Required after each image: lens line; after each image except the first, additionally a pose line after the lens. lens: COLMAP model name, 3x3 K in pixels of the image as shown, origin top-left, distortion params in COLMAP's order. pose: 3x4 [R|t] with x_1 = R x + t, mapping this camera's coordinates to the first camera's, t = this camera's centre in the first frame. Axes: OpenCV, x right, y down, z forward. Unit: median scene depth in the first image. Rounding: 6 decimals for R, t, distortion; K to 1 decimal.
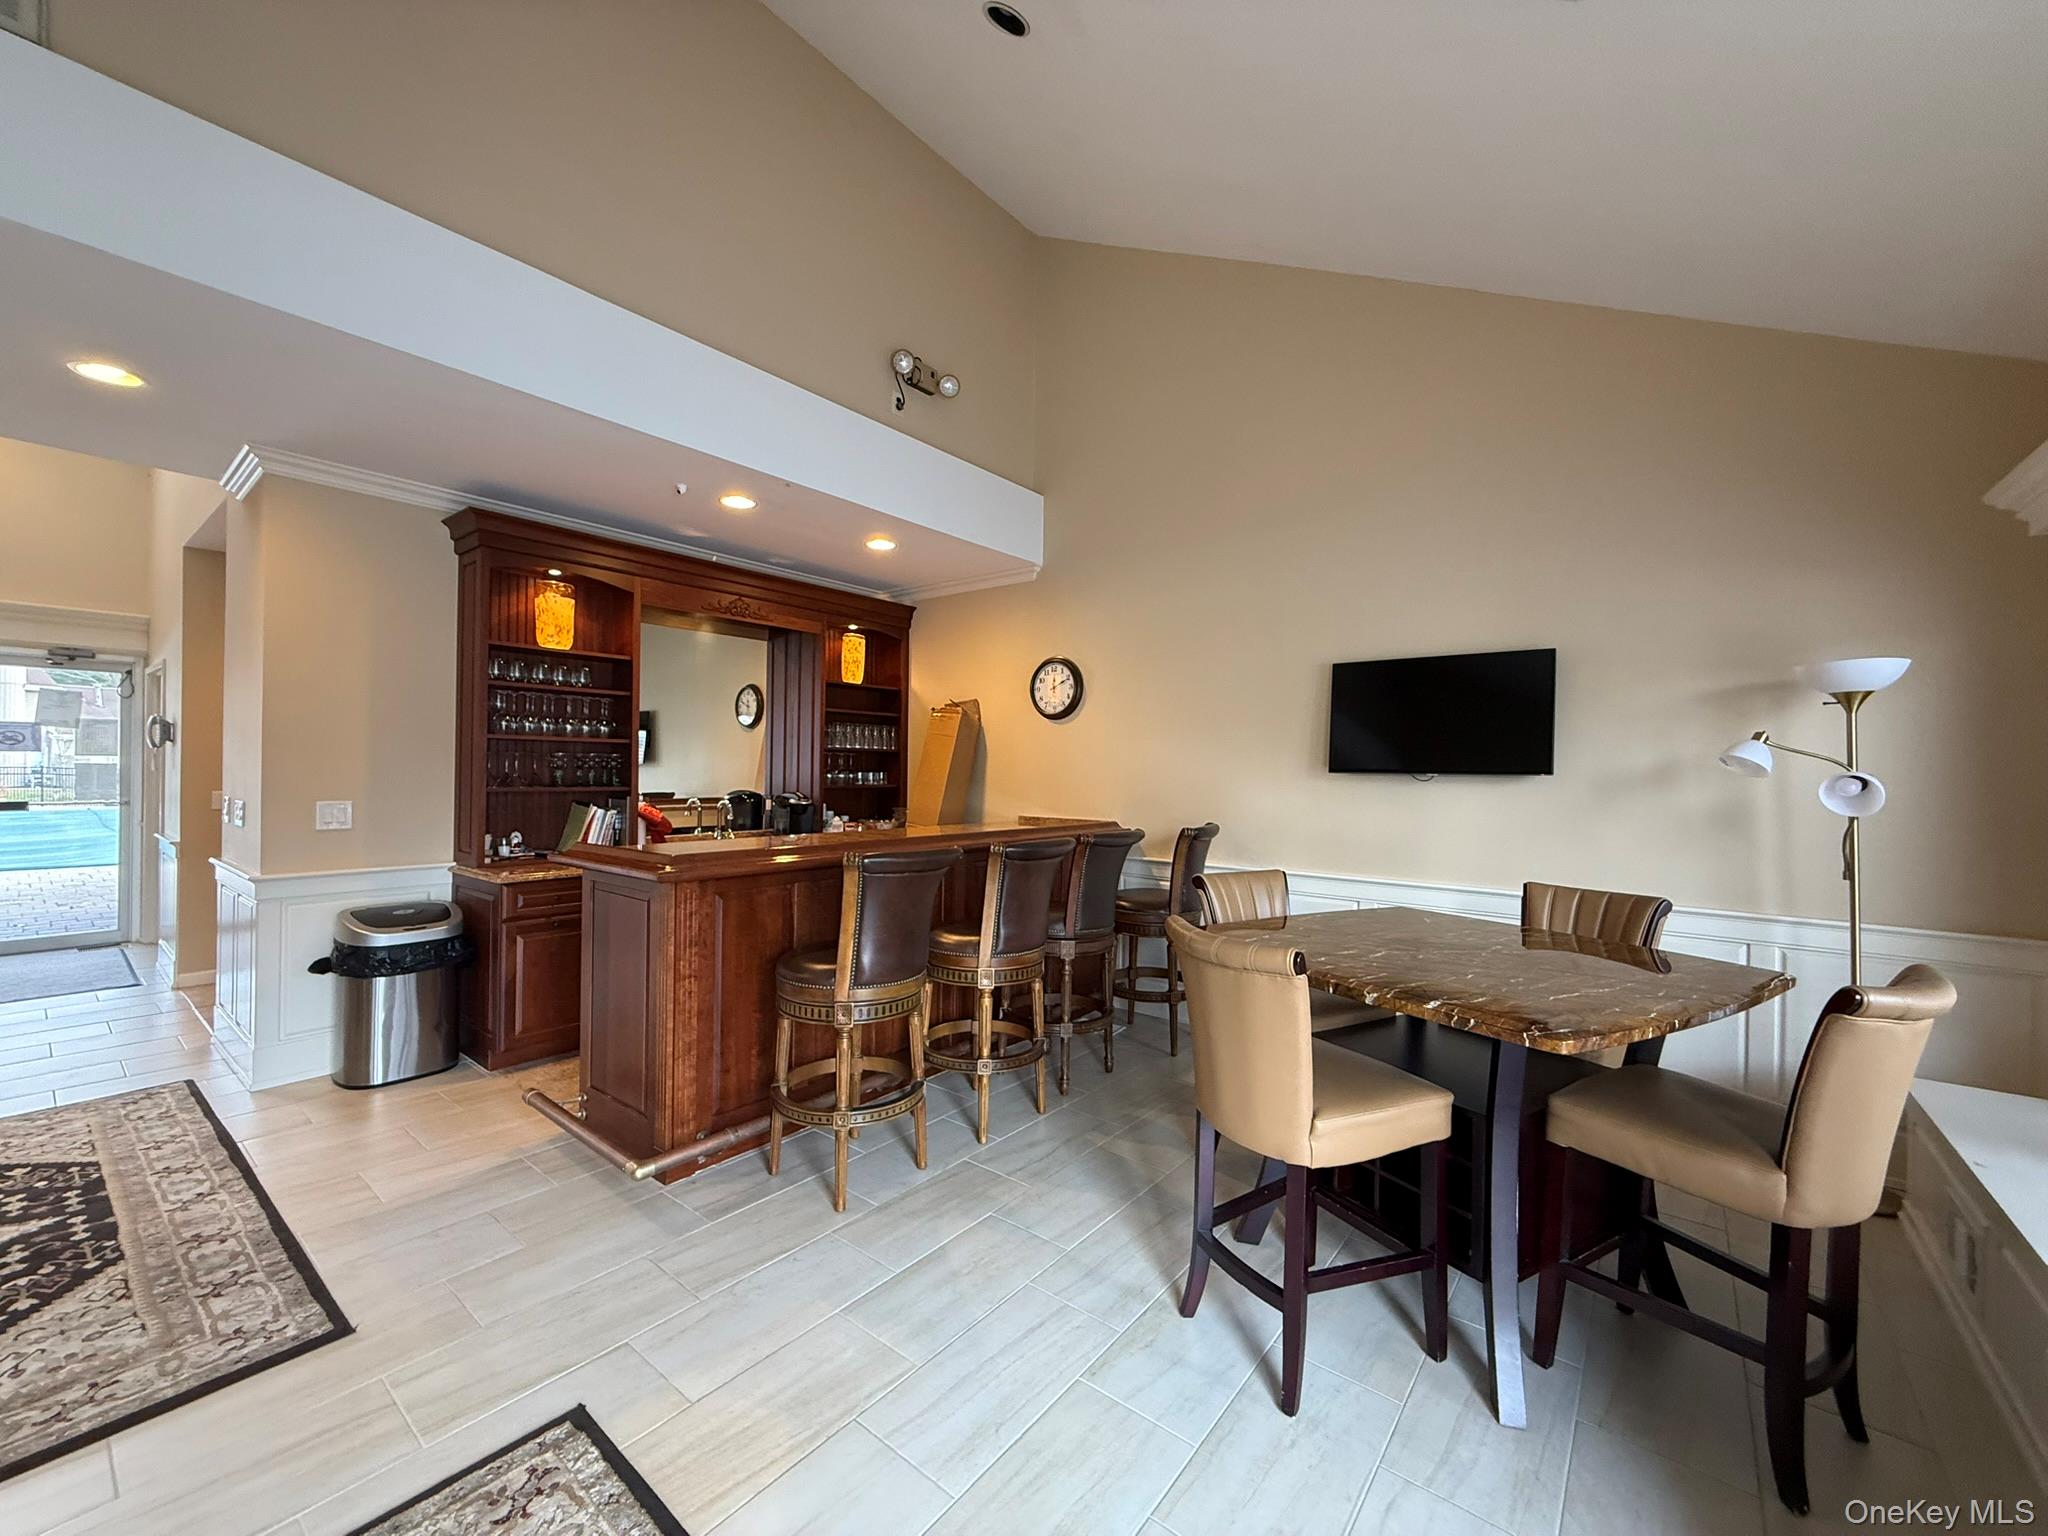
lens RADIAL K [[814.0, 0, 1027.1], [0, 814.0, 771.7], [0, 0, 1]] dist [-0.001548, -0.000016]
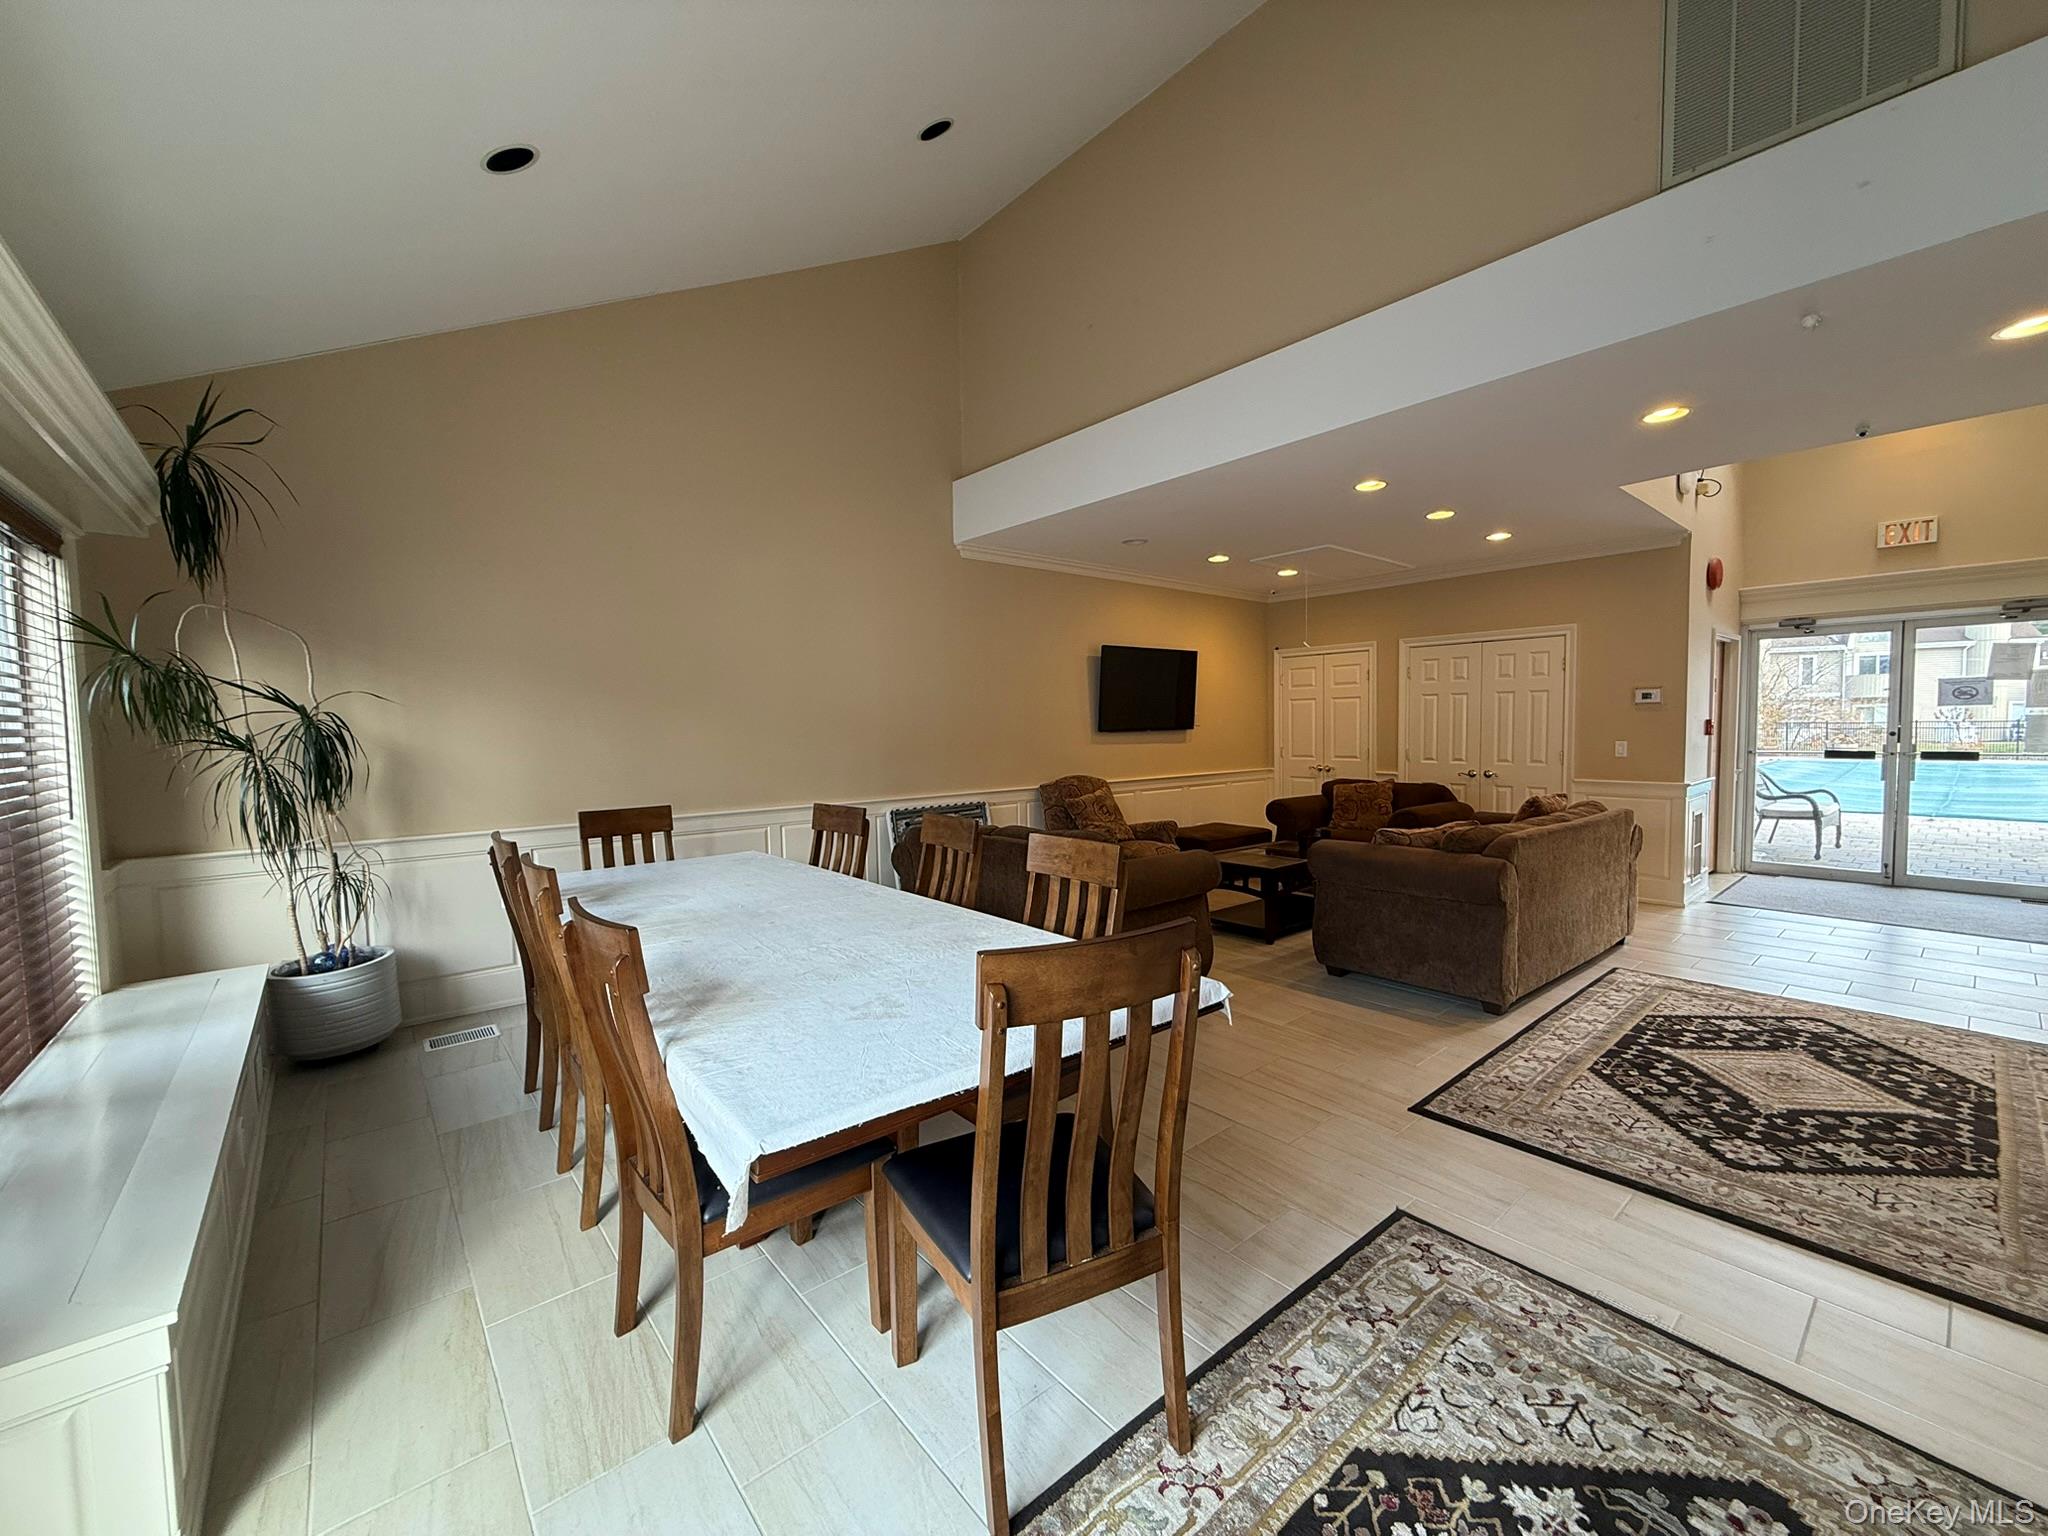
lens RADIAL K [[814.0, 0, 1027.1], [0, 814.0, 768.6], [0, 0, 1]] dist [-0.001548, -0.000016]
pose [[-0.193862, 0.042094, -0.980125, 0.136947], [0.009453, 0.999113, 0.041040, 0.007808], [0.980983, -0.001309, -0.194088, -0.035452]]
